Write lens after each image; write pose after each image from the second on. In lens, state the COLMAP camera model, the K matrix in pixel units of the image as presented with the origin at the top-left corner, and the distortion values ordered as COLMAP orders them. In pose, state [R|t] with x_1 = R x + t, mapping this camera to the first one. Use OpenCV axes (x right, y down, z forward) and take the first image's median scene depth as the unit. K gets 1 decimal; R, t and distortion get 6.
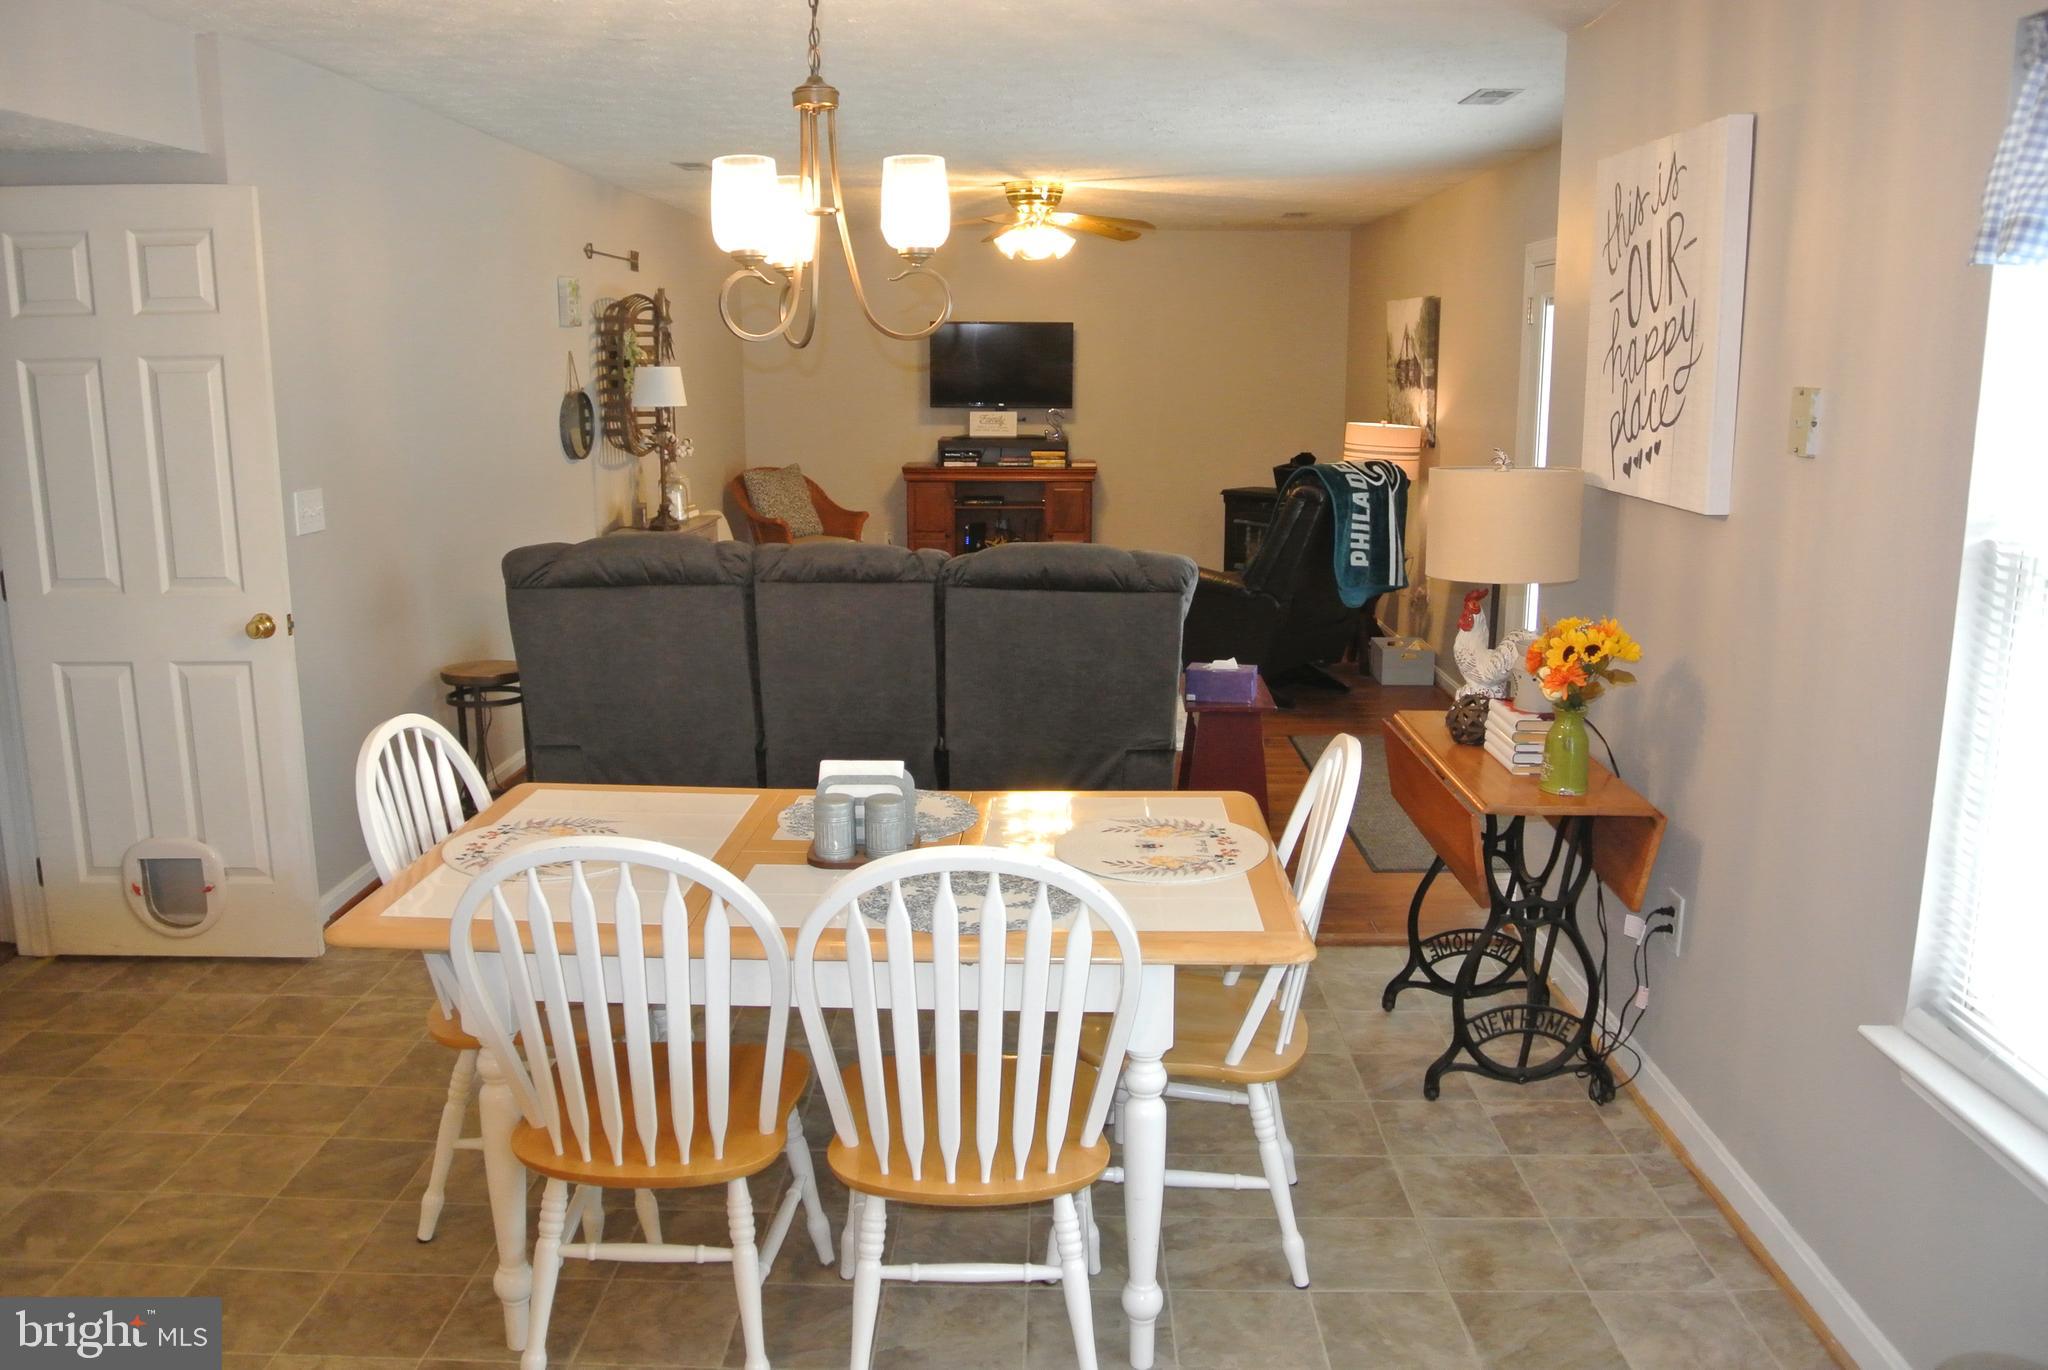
lens RADIAL K [[1587.7, 0, 1026.4], [0, 1587.7, 683.4], [0, 0, 1]] dist [-0.083576, 0.036172]
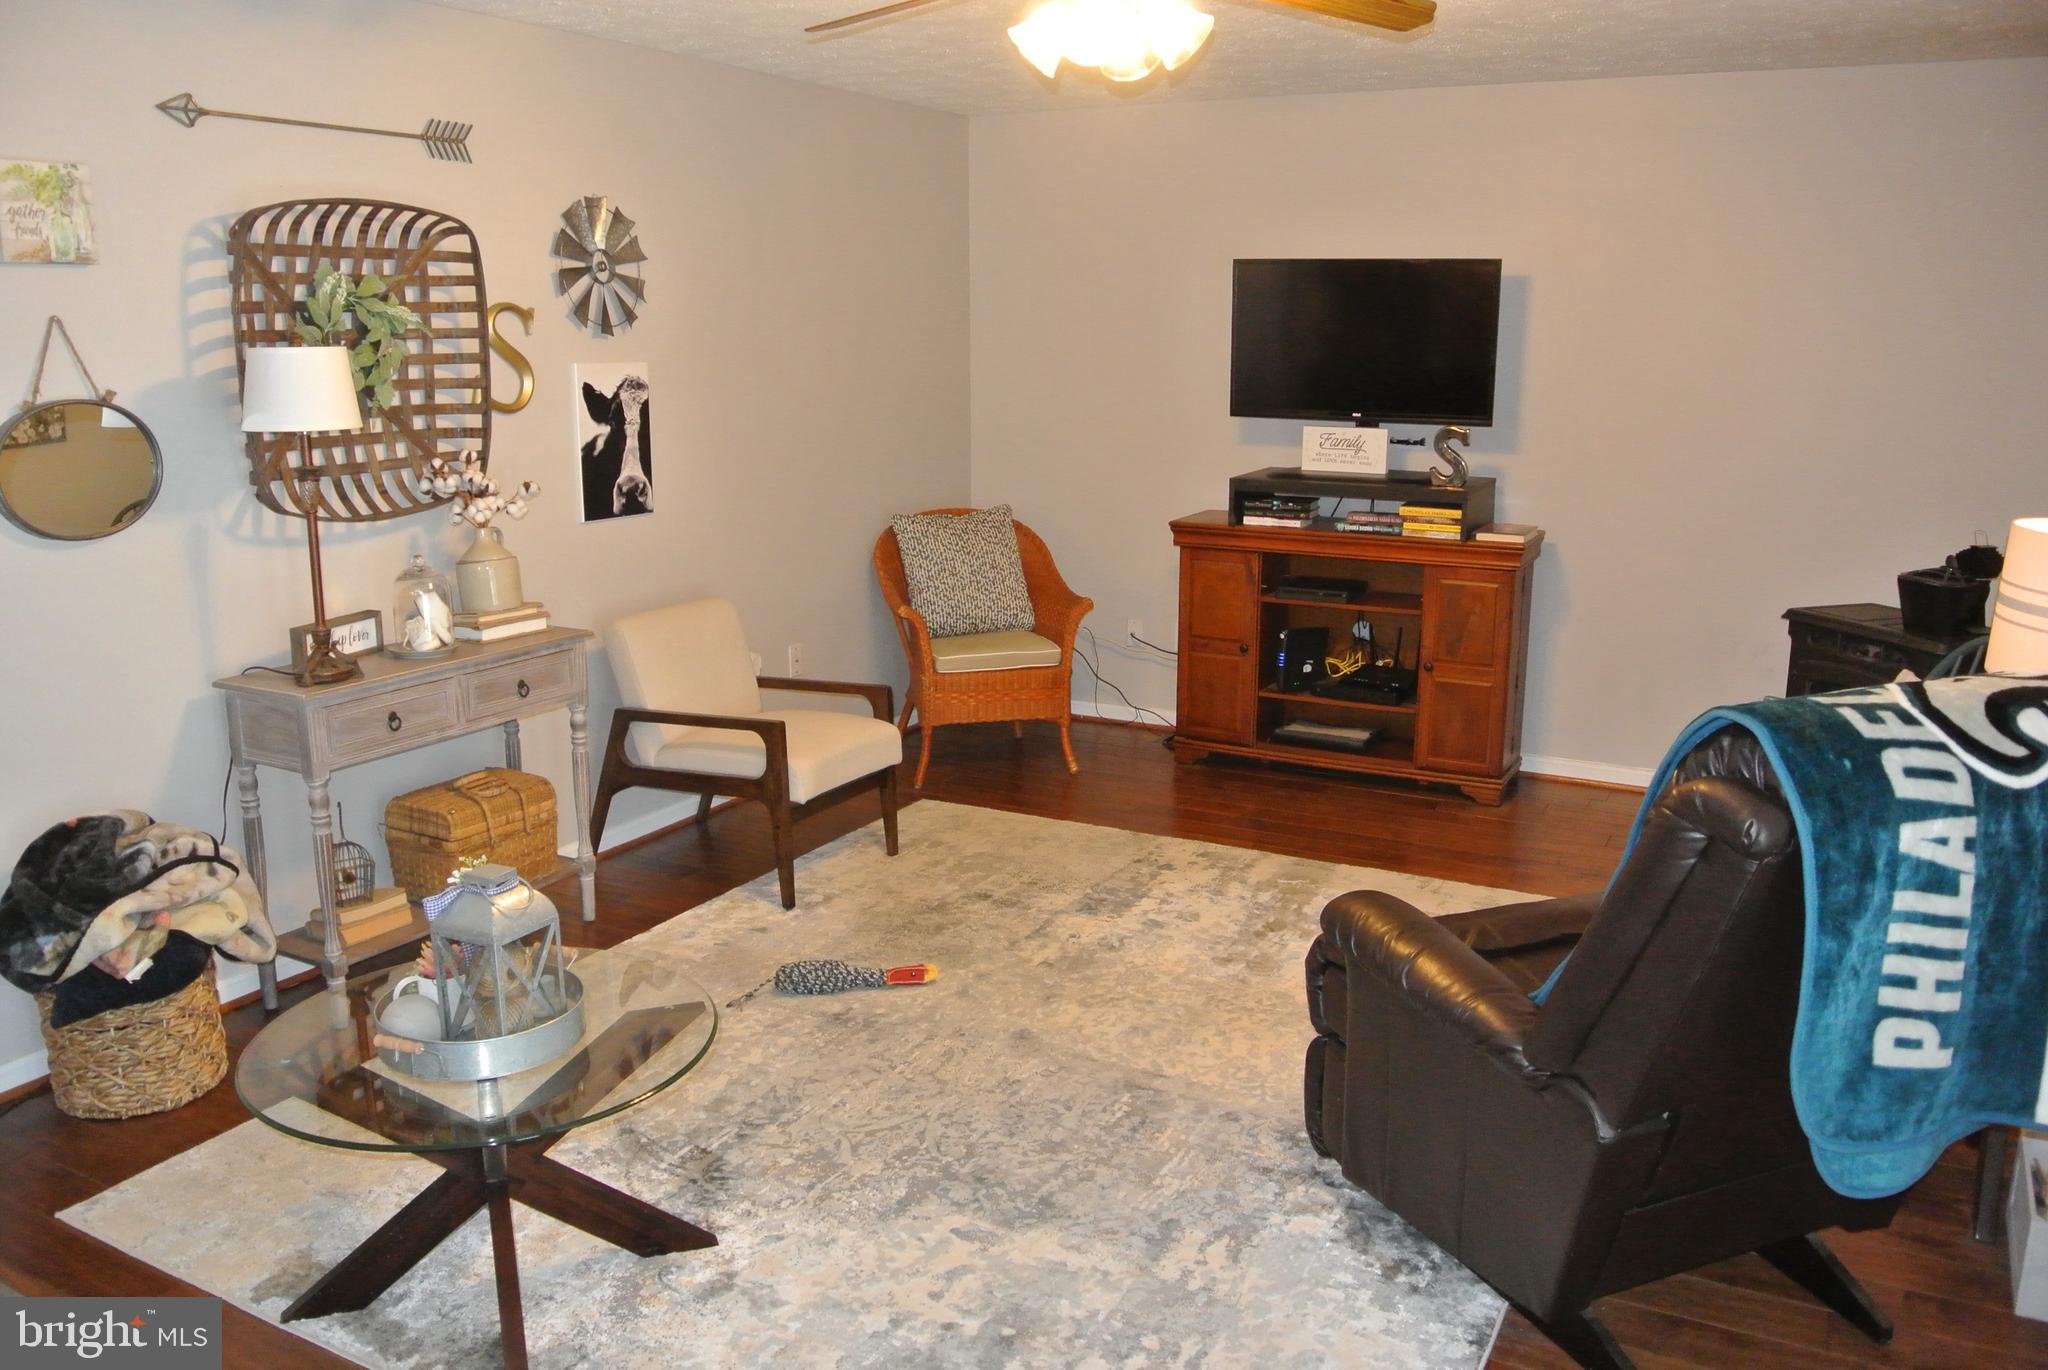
lens RADIAL K [[1587.7, 0, 1024.4], [0, 1587.7, 684.0], [0, 0, 1]] dist [-0.083576, 0.036172]
pose [[0.890772, 0.100934, -0.443100, 0.155940], [-0.091499, 0.994890, 0.042684, -0.118354], [0.445144, 0.002521, 0.895456, 0.572167]]
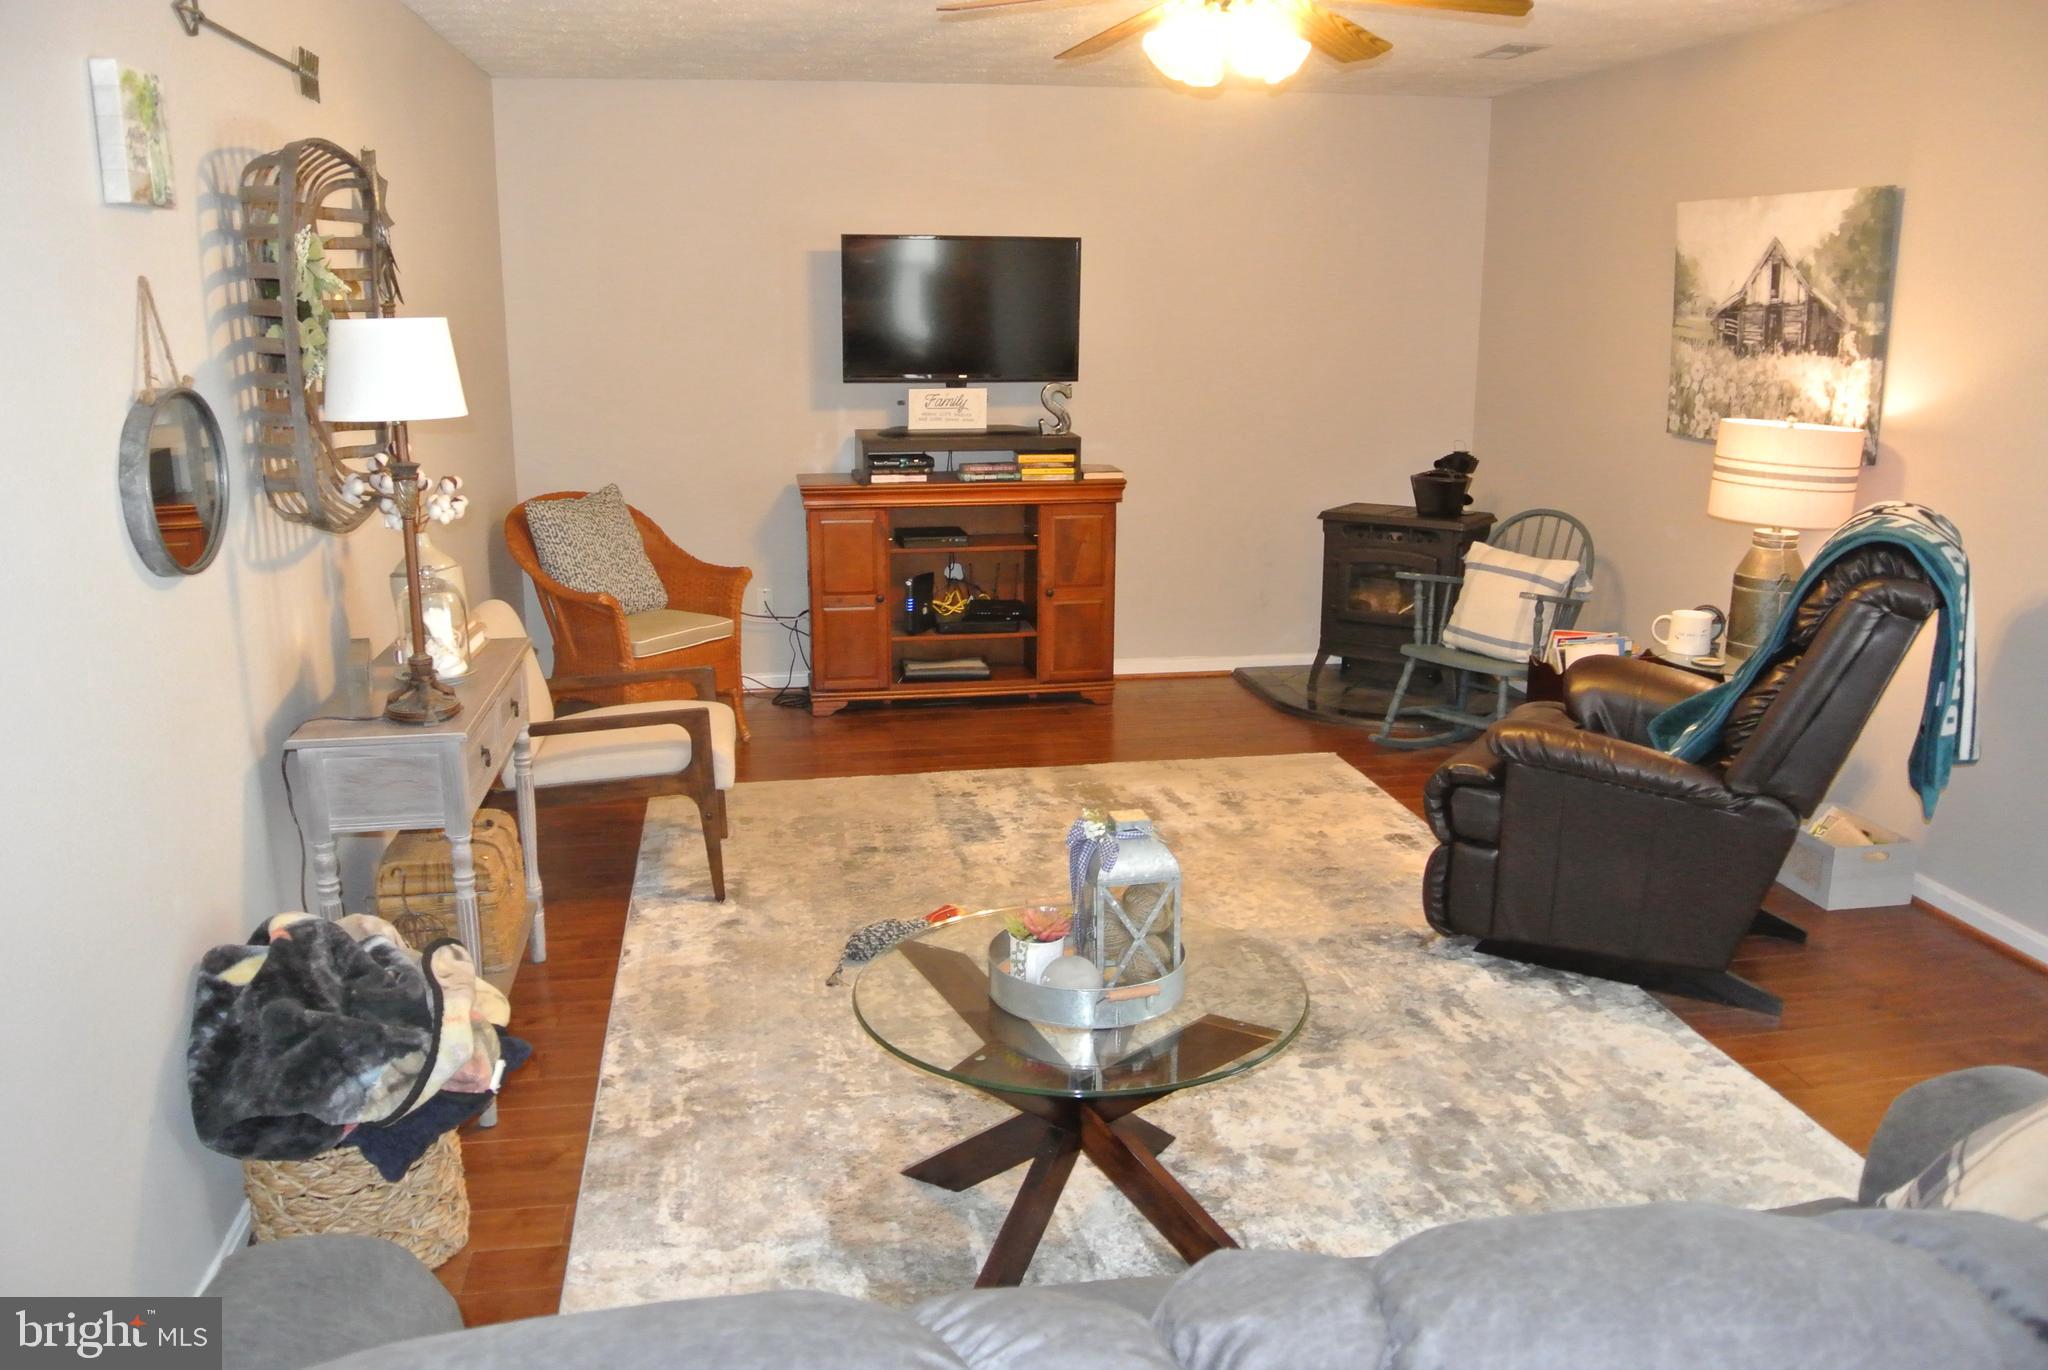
lens RADIAL K [[1587.7, 0, 1019.1], [0, 1587.7, 691.1], [0, 0, 1]] dist [-0.083576, 0.036172]
pose [[0.982182, -0.045277, 0.182396, -0.130832], [0.037800, 0.998305, 0.044262, -0.100864], [-0.184091, -0.036579, 0.982228, 0.493919]]
